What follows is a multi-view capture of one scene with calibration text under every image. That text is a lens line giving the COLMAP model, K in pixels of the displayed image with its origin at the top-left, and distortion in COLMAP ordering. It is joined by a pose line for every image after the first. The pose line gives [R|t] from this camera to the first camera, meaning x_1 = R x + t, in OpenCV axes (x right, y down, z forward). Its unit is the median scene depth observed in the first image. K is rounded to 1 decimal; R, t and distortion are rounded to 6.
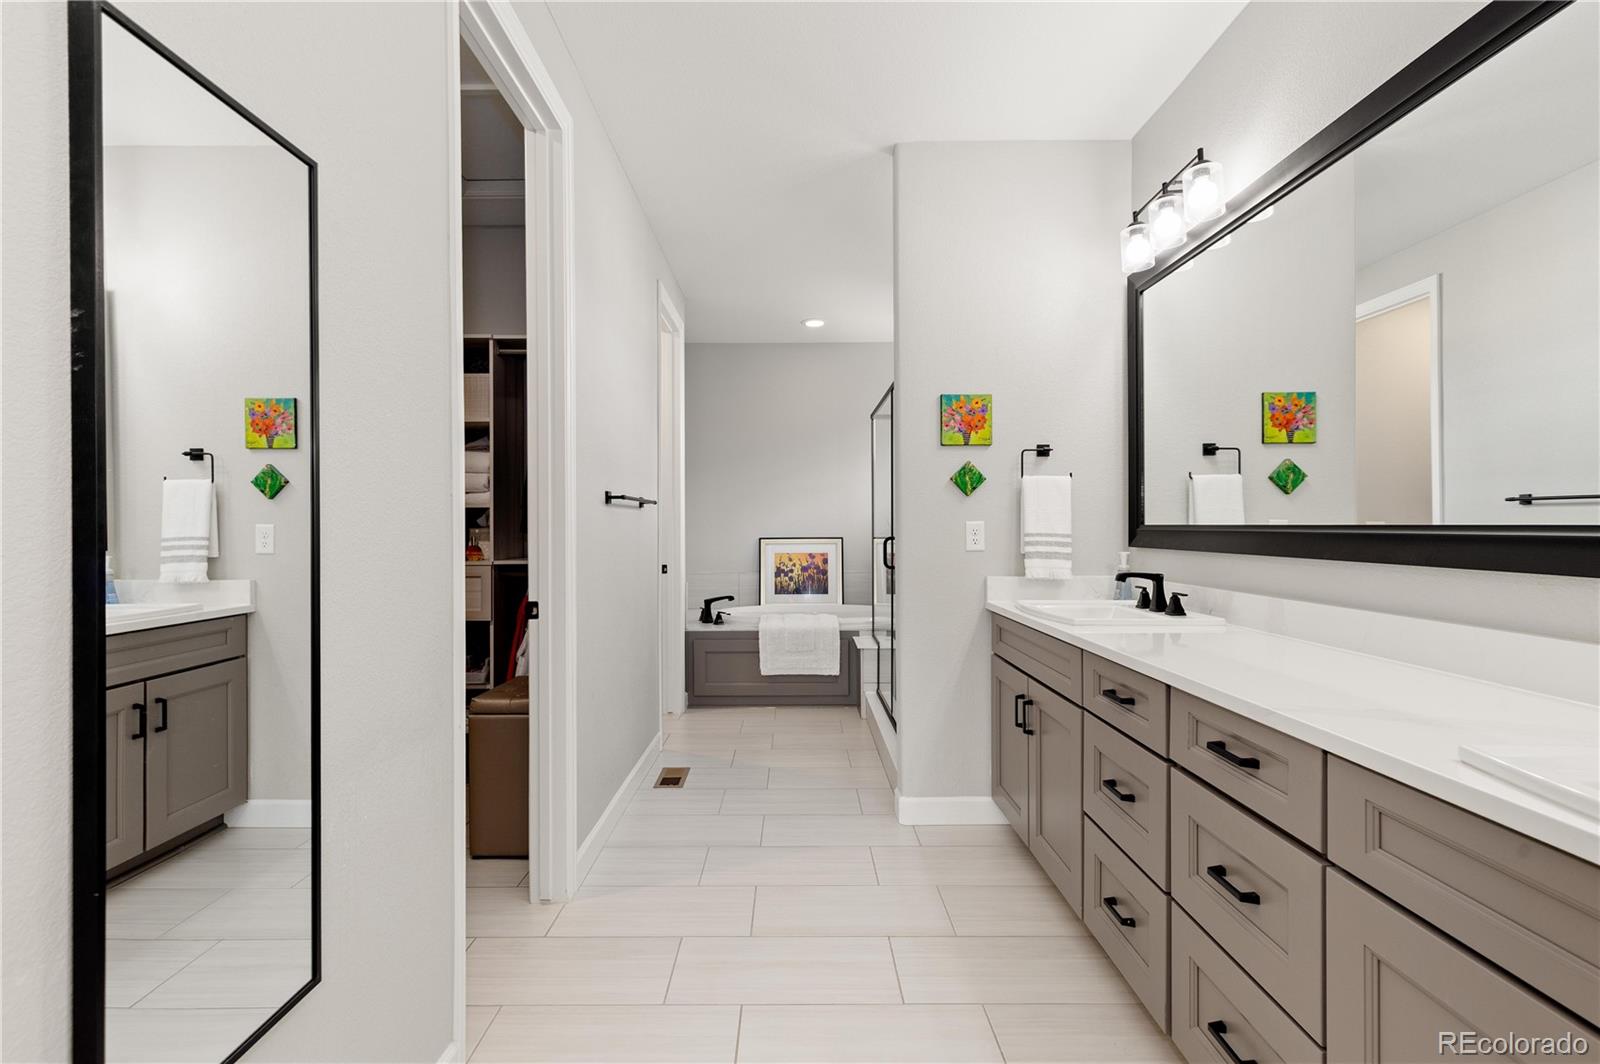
lens RADIAL K [[733.2, 0, 799.9], [0, 733.2, 532.1], [0, 0, 1]] dist [0.007568, -0.001253]
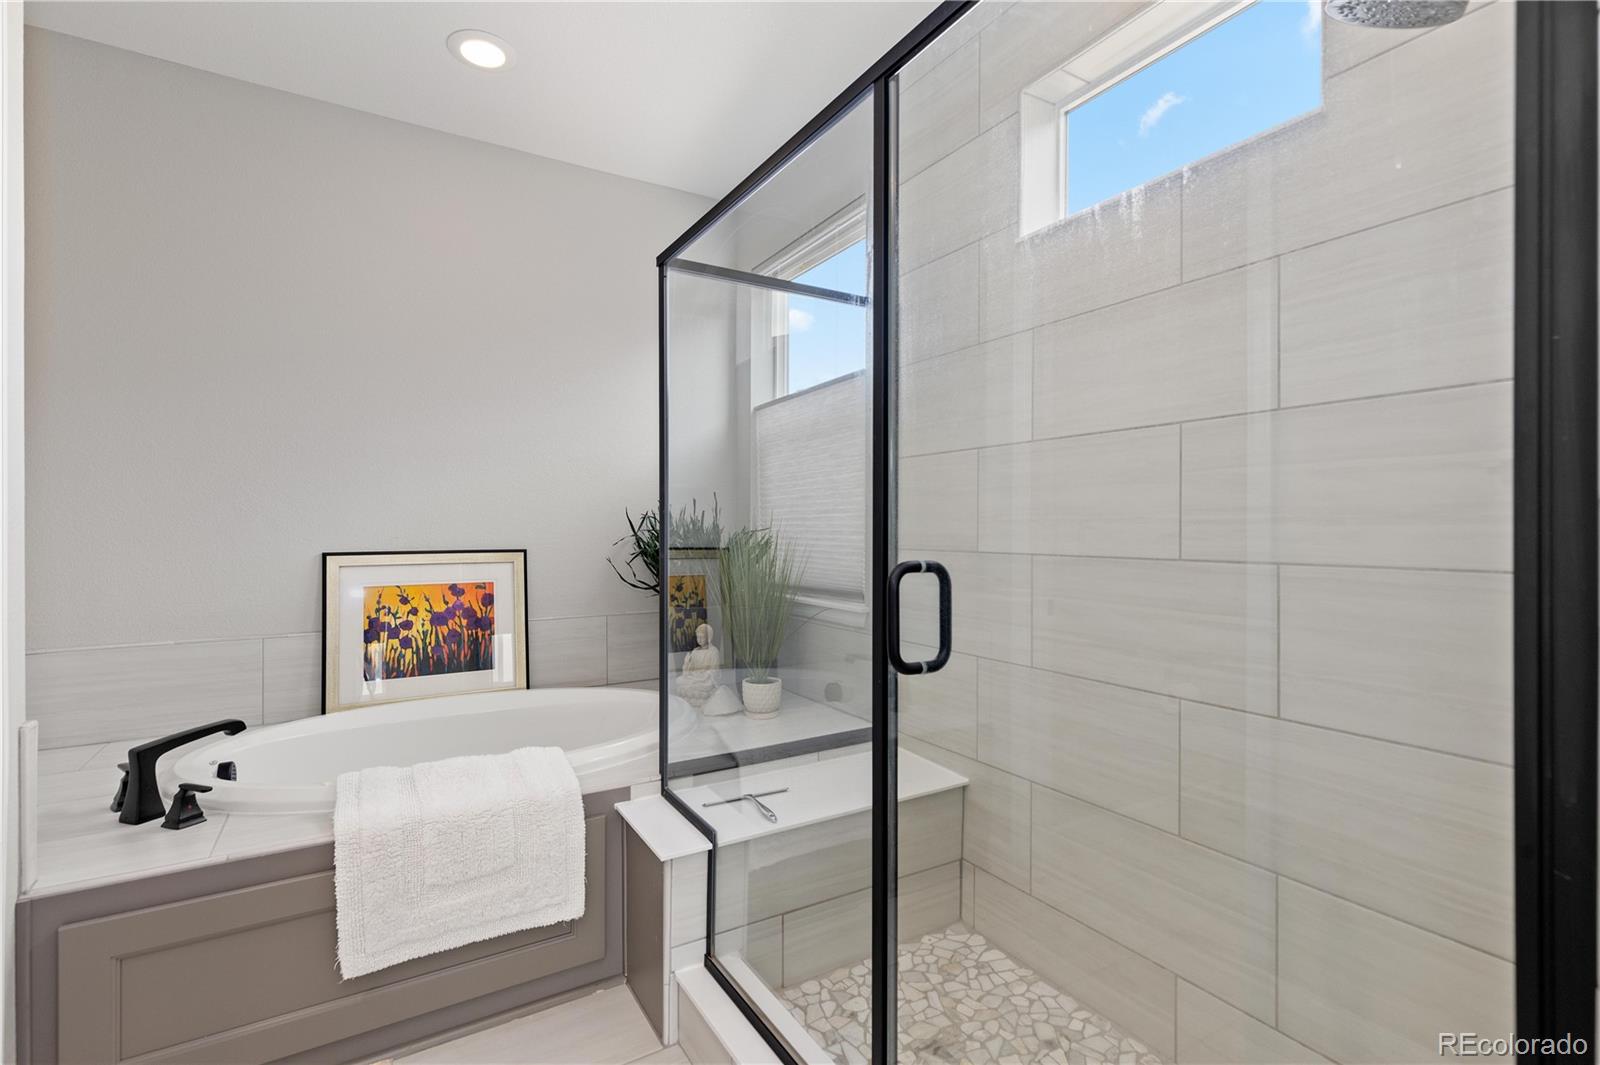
lens RADIAL K [[733.2, 0, 799.7], [0, 733.2, 530.5], [0, 0, 1]] dist [0.007568, -0.001253]
pose [[0.855027, 0.004133, 0.518567, -0.040869], [-0.002649, 0.999990, -0.003603, -0.004499], [-0.518577, 0.001707, 0.855029, 0.502225]]
